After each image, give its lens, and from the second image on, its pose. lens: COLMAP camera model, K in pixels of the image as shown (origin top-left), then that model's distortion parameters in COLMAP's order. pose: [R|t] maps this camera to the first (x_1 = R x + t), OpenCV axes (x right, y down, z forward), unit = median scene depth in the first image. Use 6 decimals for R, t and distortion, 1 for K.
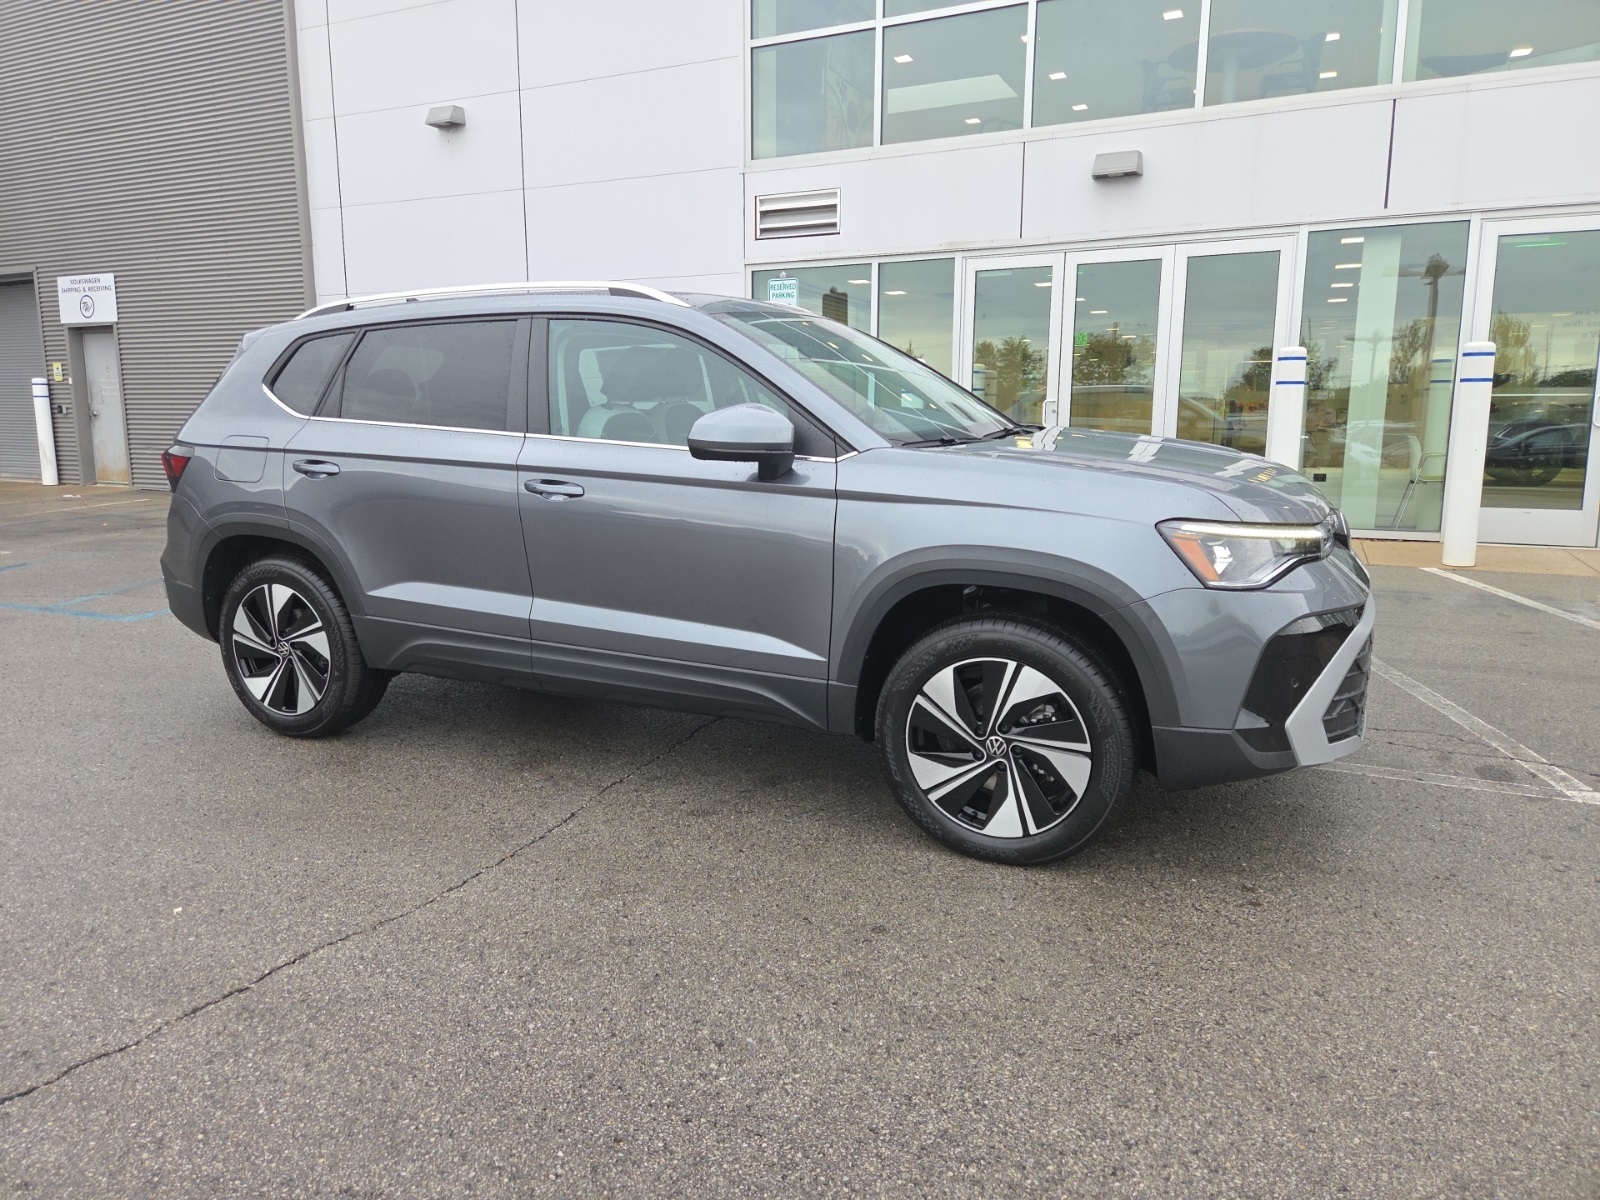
lens RADIAL K [[1066.6, 0, 787.6], [0, 1066.6, 570.2], [0, 0, 1]] dist [0.087613, -0.069938]
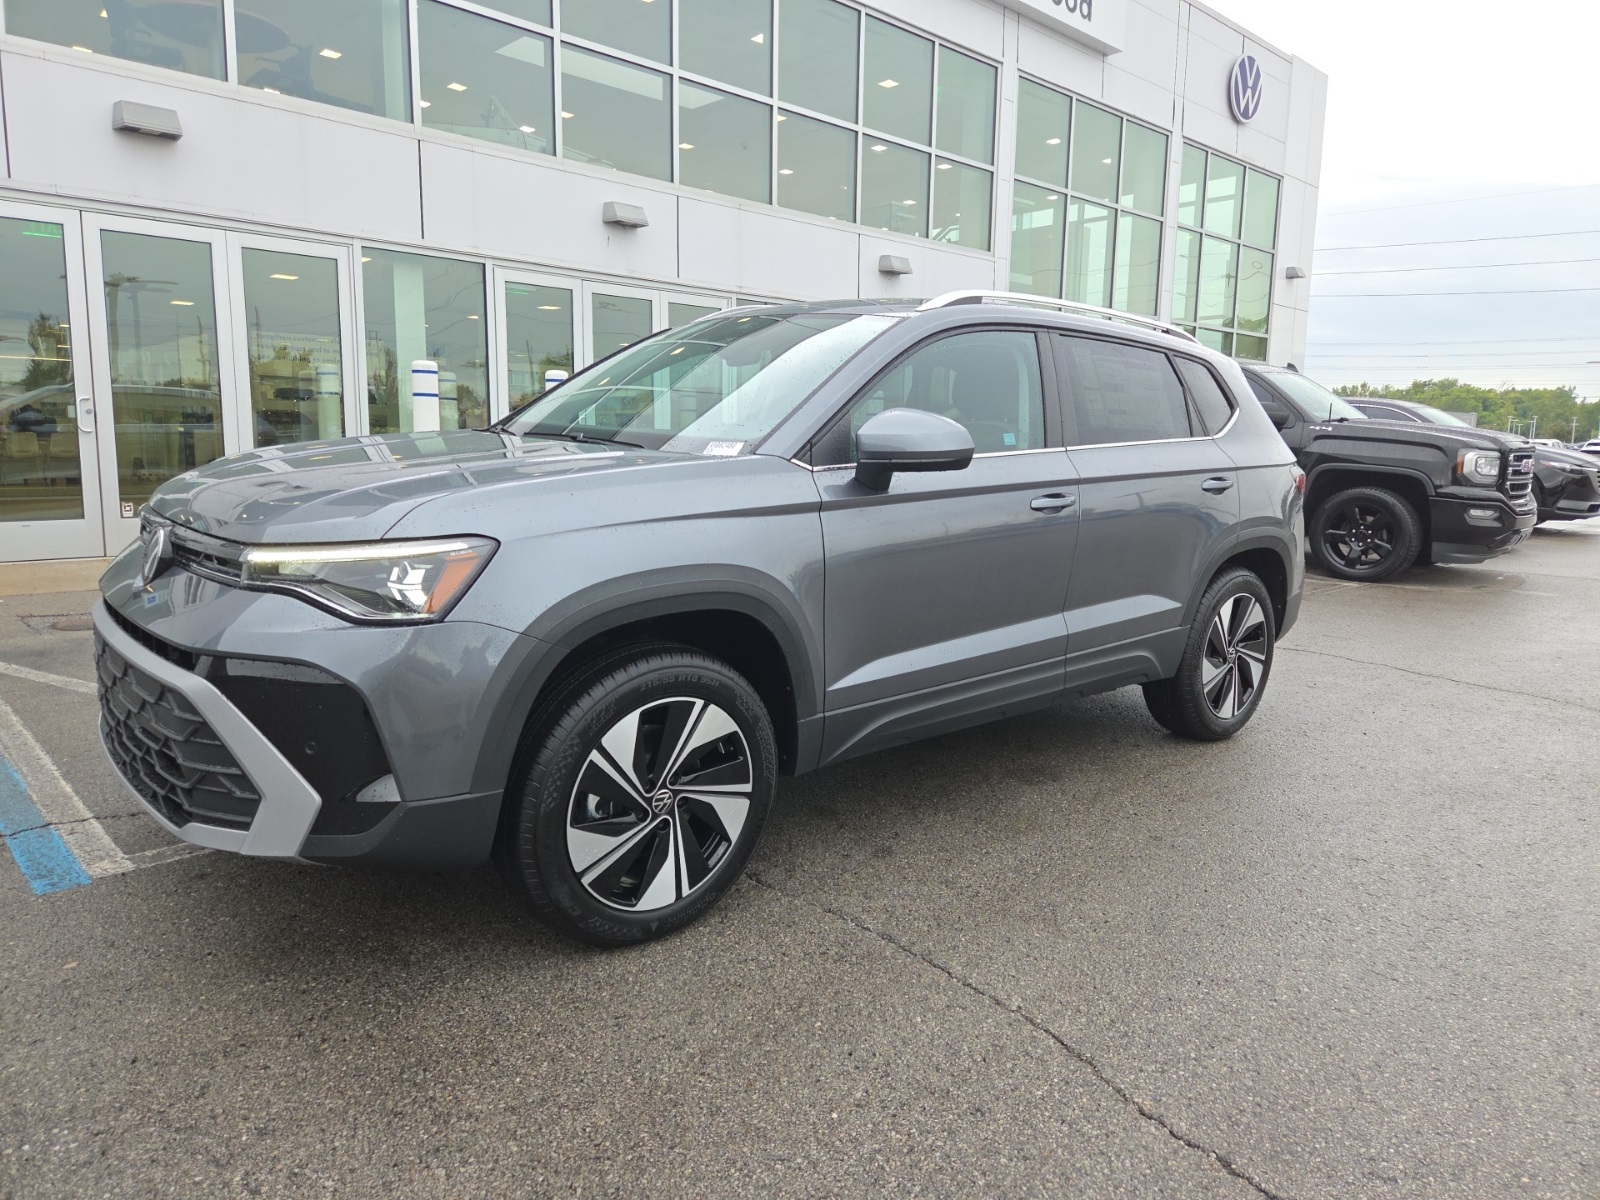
lens RADIAL K [[1066.3, 0, 811.8], [0, 1066.3, 564.8], [0, 0, 1]] dist [0.082240, -0.065539]
pose [[0.353732, -0.106555, 0.929258, -0.784235], [0.117740, 0.990660, 0.068777, -0.075960], [-0.927907, 0.085082, 0.362974, 0.585677]]
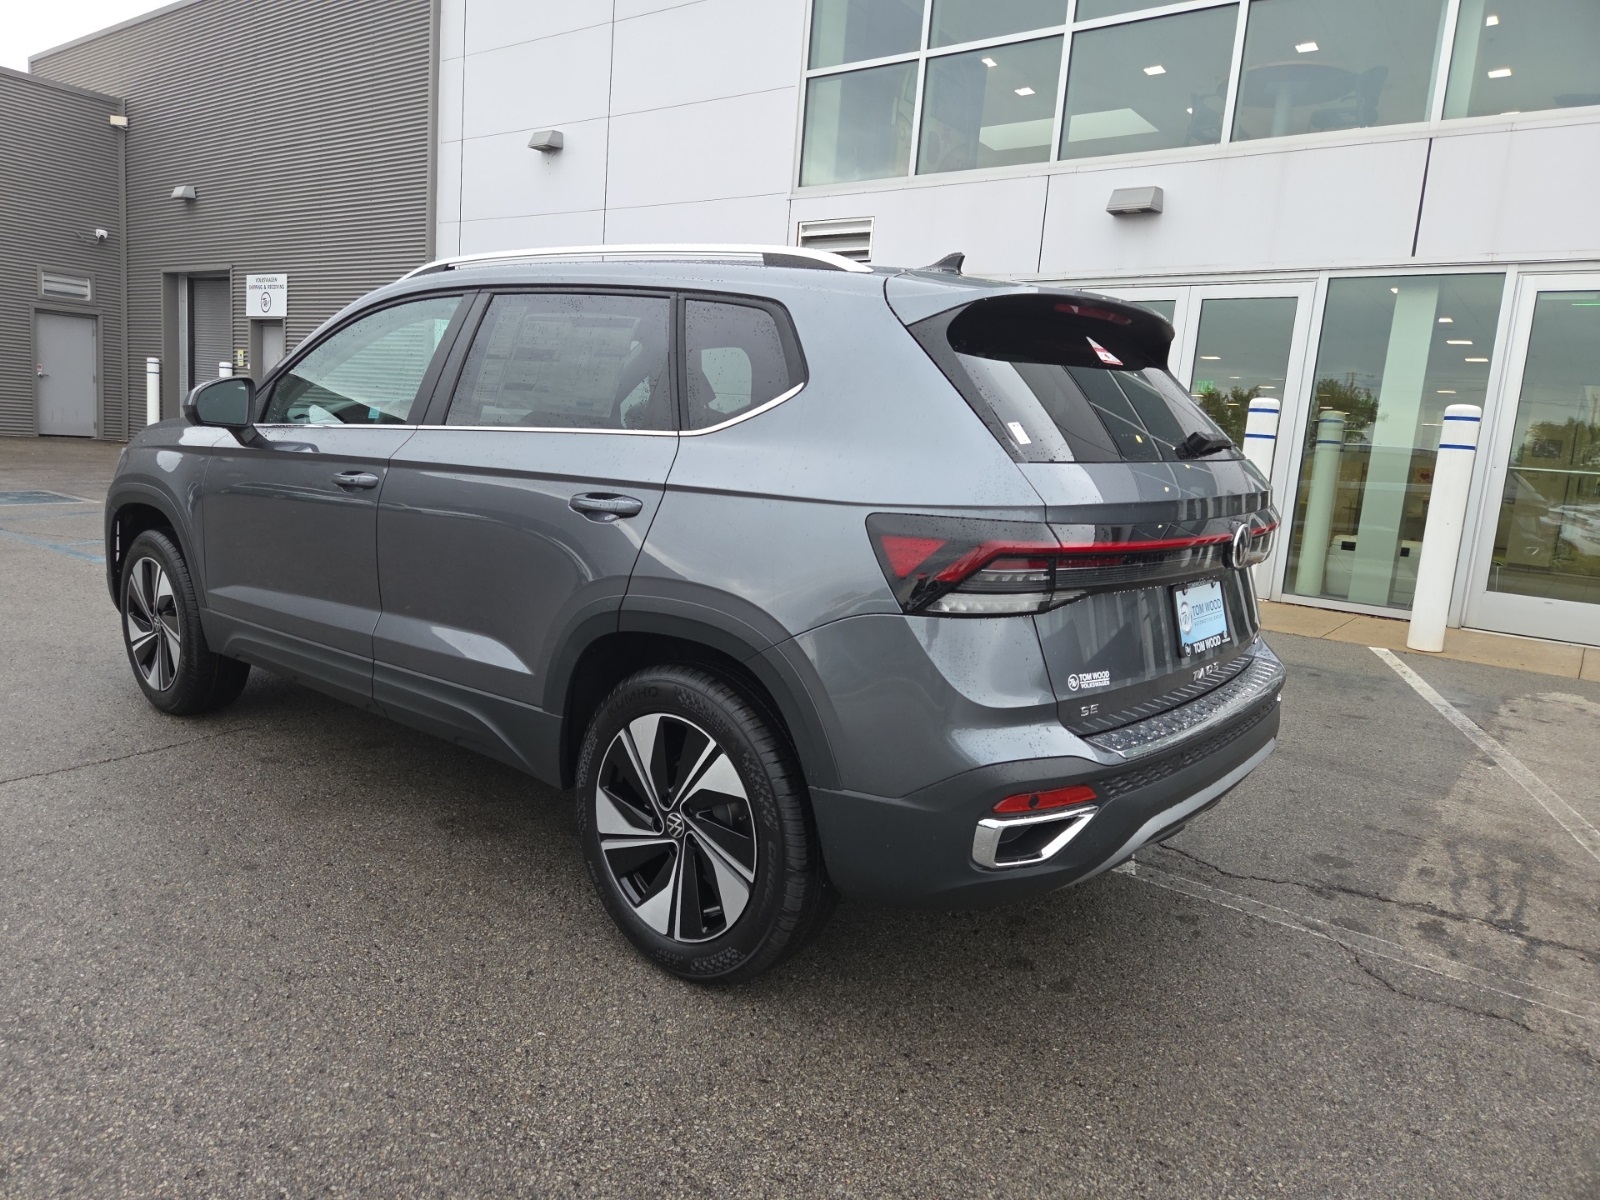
lens RADIAL K [[1067.6, 0, 783.2], [0, 1067.6, 579.6], [0, 0, 1]] dist [0.083870, -0.064327]
pose [[0.975451, 0.099471, -0.196469, 0.520690], [-0.103228, 0.994617, -0.008950, 0.001254], [0.194521, 0.029011, 0.980469, 0.017566]]
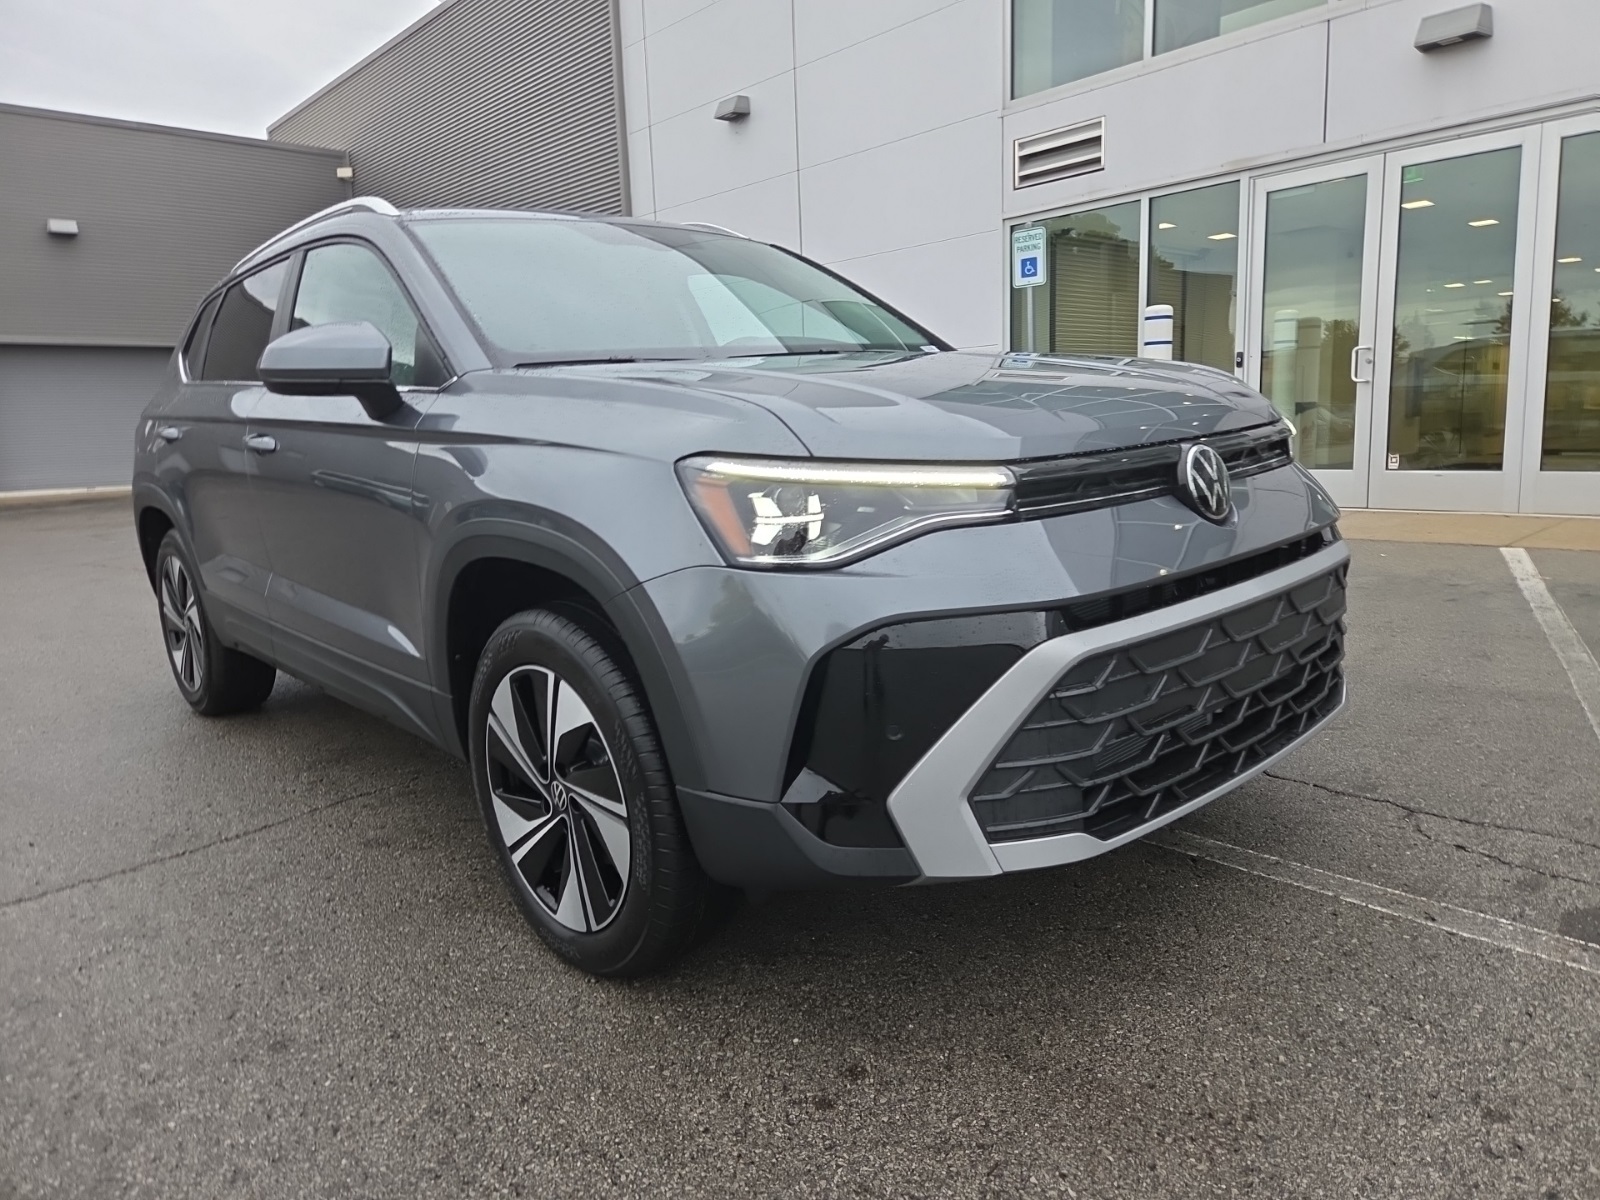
lens RADIAL K [[1067.7, 0, 816.9], [0, 1067.7, 567.2], [0, 0, 1]] dist [0.085120, -0.065458]
pose [[0.926320, 0.016740, -0.376366, 0.441634], [-0.016488, 0.999856, 0.003891, 0.009535], [0.376377, 0.002601, 0.926463, 0.310539]]
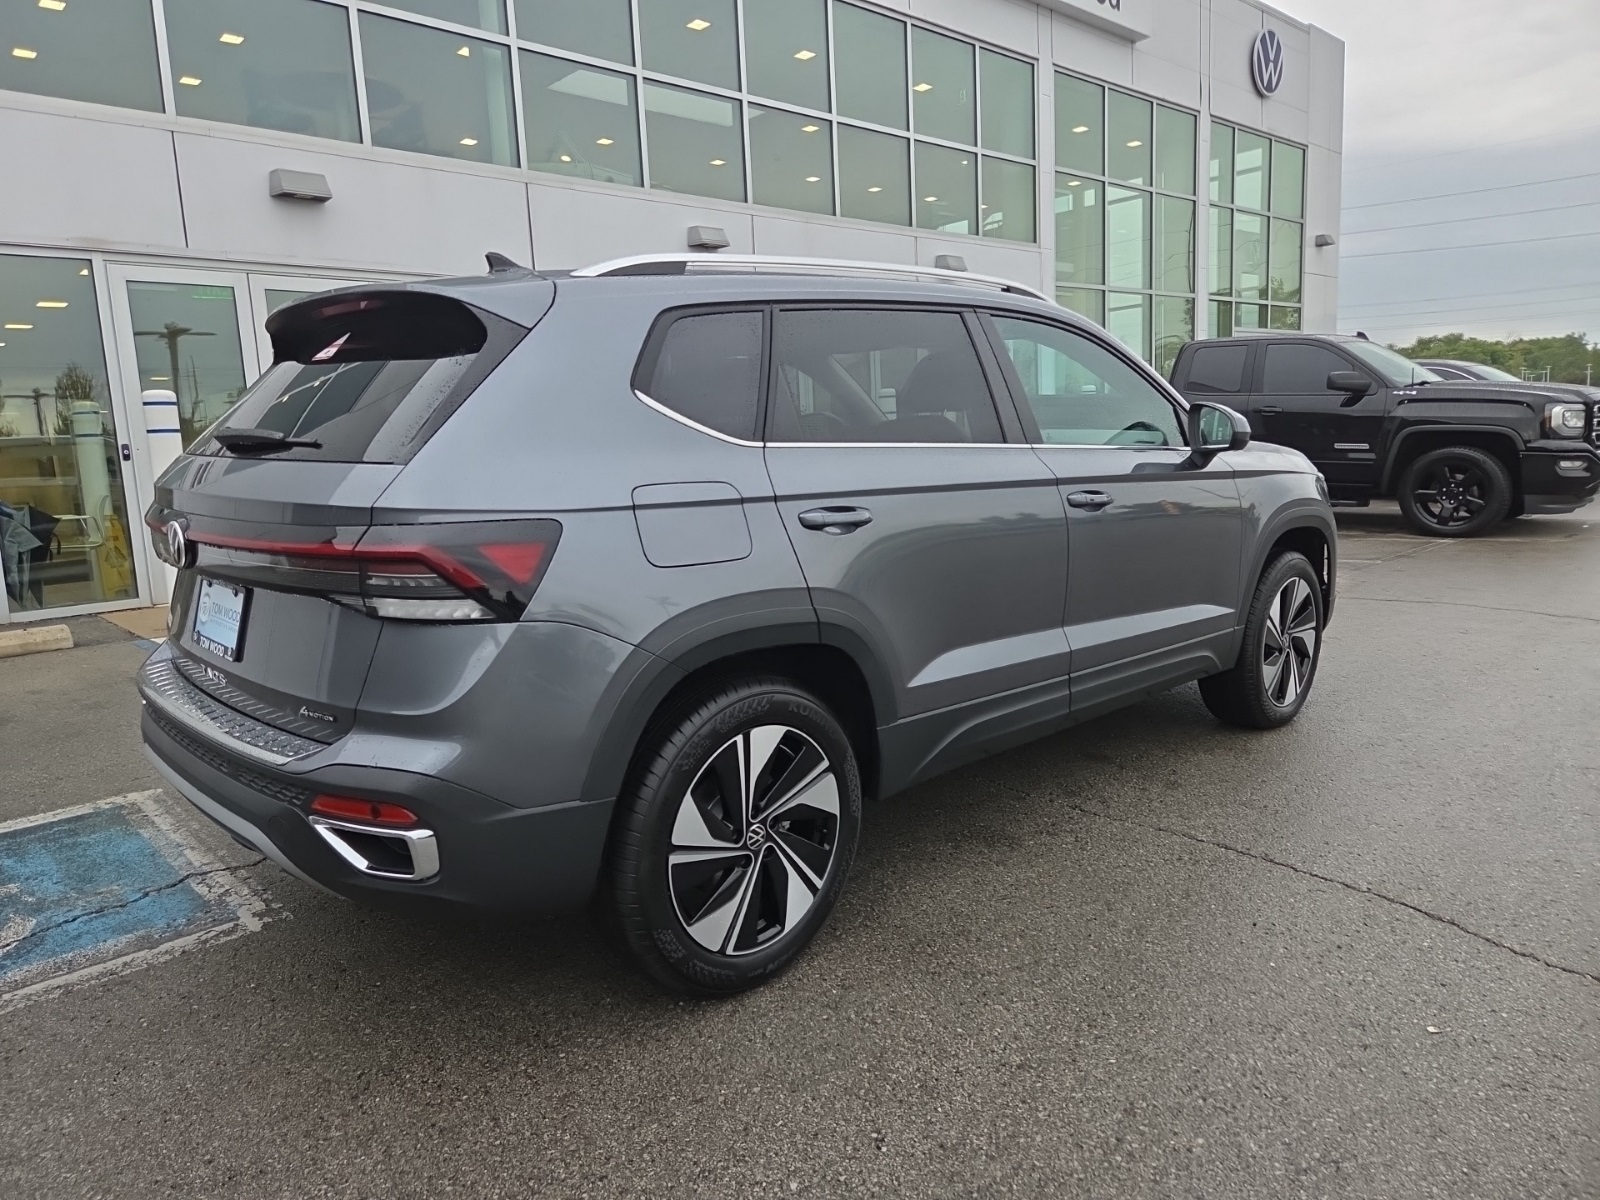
lens RADIAL K [[1066.6, 0, 787.6], [0, 1066.6, 570.2], [0, 0, 1]] dist [0.087613, -0.069938]
pose [[0.371688, -0.133581, 0.918697, -0.996313], [0.182938, 0.980729, 0.068588, -0.108484], [-0.910155, 0.142571, 0.388962, 0.753570]]
